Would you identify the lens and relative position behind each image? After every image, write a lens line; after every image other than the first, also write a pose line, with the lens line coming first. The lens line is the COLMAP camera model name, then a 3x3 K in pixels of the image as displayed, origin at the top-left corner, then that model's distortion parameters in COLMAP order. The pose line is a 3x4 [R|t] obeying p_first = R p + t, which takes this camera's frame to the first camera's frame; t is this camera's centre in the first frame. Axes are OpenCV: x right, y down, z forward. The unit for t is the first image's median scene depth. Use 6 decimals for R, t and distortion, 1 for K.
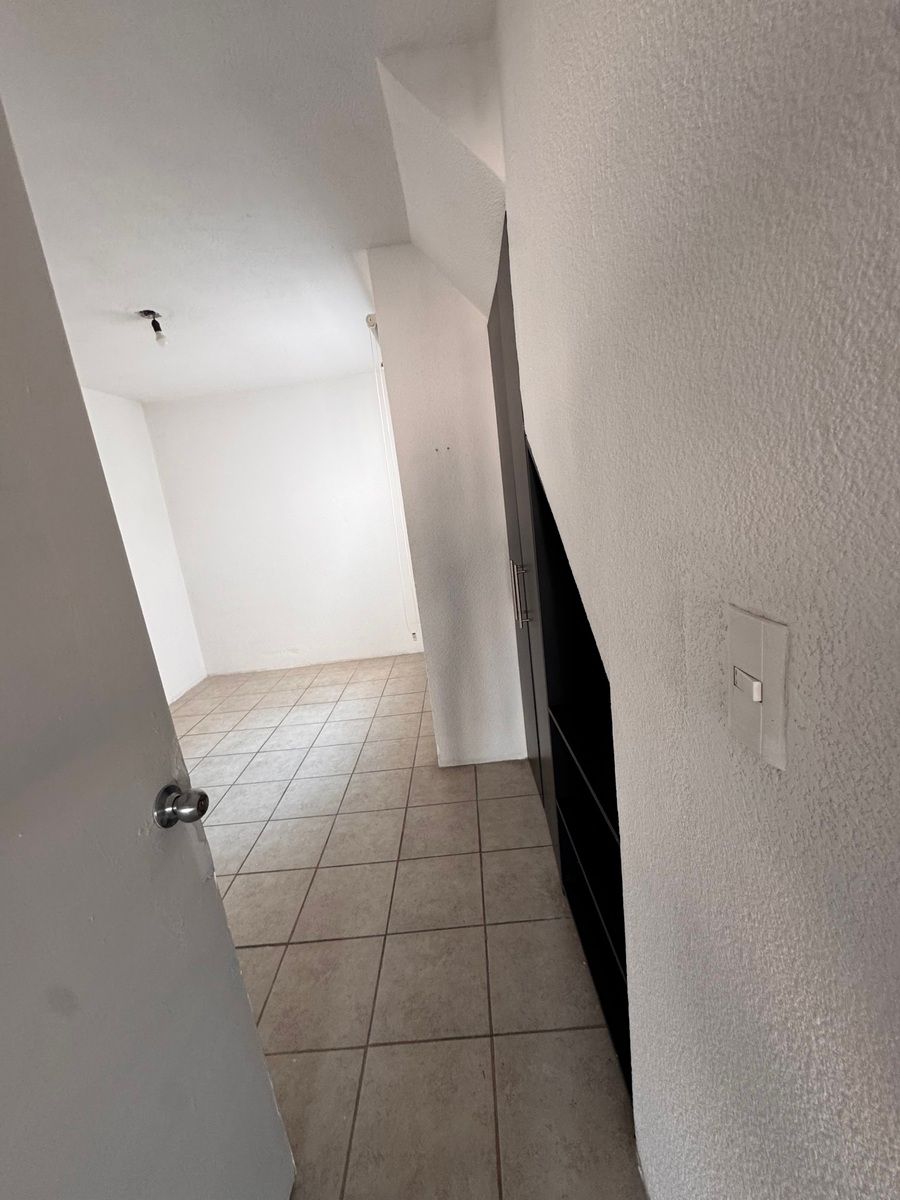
lens RADIAL K [[478.9, 0, 448.7], [0, 478.9, 600.2], [0, 0, 1]] dist [0.002604, -0.000287]
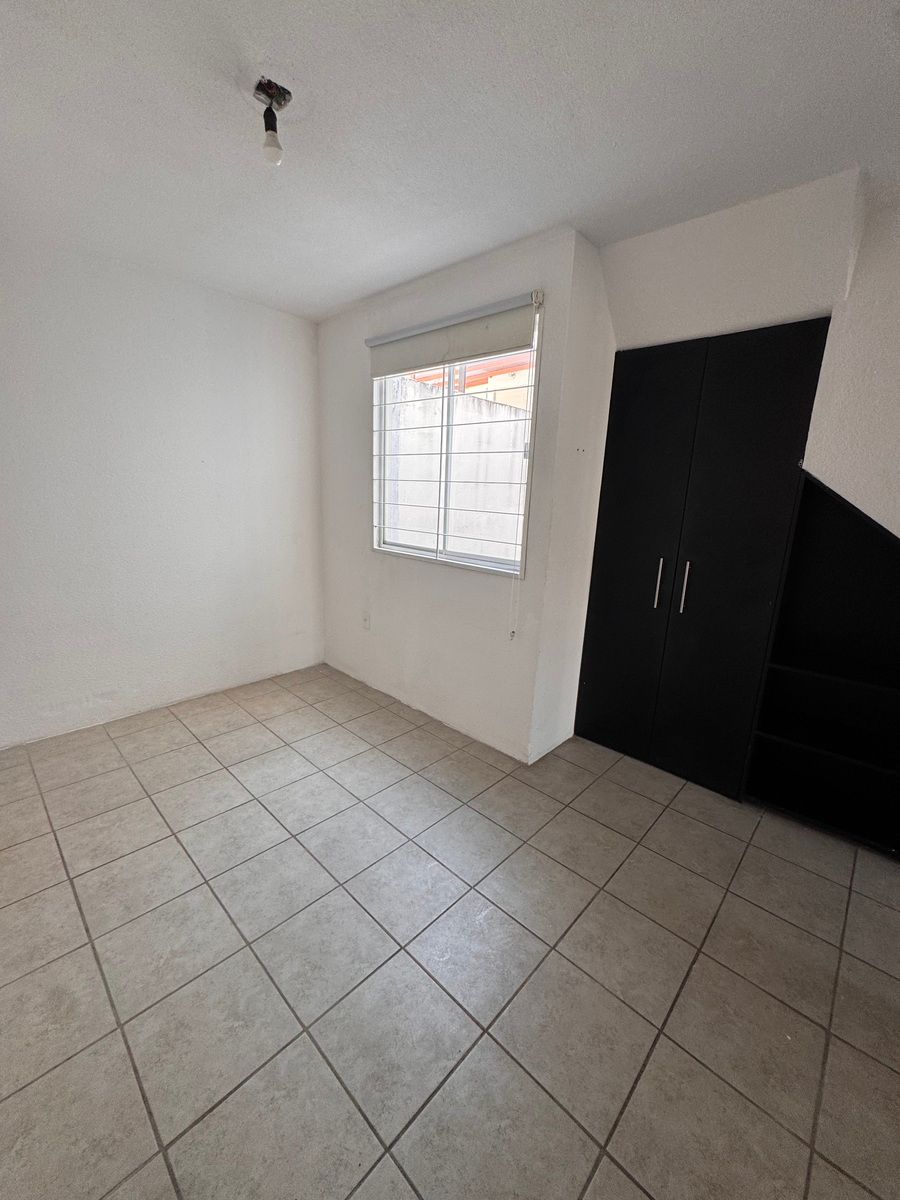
lens RADIAL K [[478.9, 0, 450.6], [0, 478.9, 601.1], [0, 0, 1]] dist [0.002604, -0.000287]
pose [[0.667189, -0.029267, 0.744313, -0.642753], [0.039578, 0.999209, 0.003812, -0.002054], [-0.743836, 0.026915, 0.667820, 0.335018]]
